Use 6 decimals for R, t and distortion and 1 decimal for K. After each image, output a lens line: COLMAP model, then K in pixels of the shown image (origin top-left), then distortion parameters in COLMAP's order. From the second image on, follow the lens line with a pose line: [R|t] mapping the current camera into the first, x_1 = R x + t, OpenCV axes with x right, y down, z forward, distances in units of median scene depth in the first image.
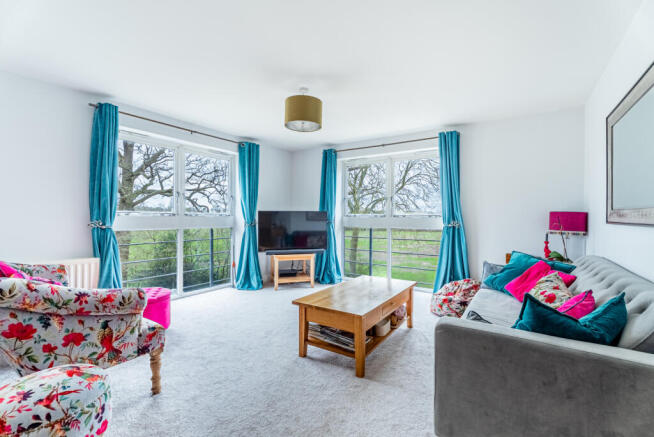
lens RADIAL K [[291.8, 0, 330.4], [0, 291.8, 217.5], [0, 0, 1]] dist [-0.000985, -0.000007]
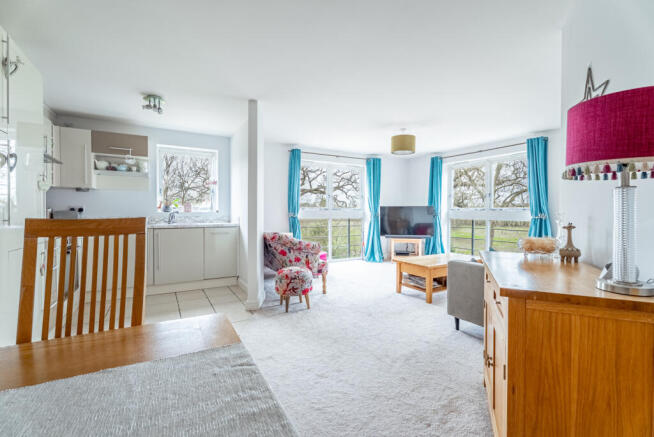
lens RADIAL K [[291.8, 0, 330.4], [0, 291.8, 217.5], [0, 0, 1]] dist [-0.000985, -0.000007]
pose [[0.900311, 0.008569, -0.435163, 0.144655], [0.000129, 0.999801, 0.019955, 0.002874], [0.435247, -0.018021, 0.900131, -0.354377]]
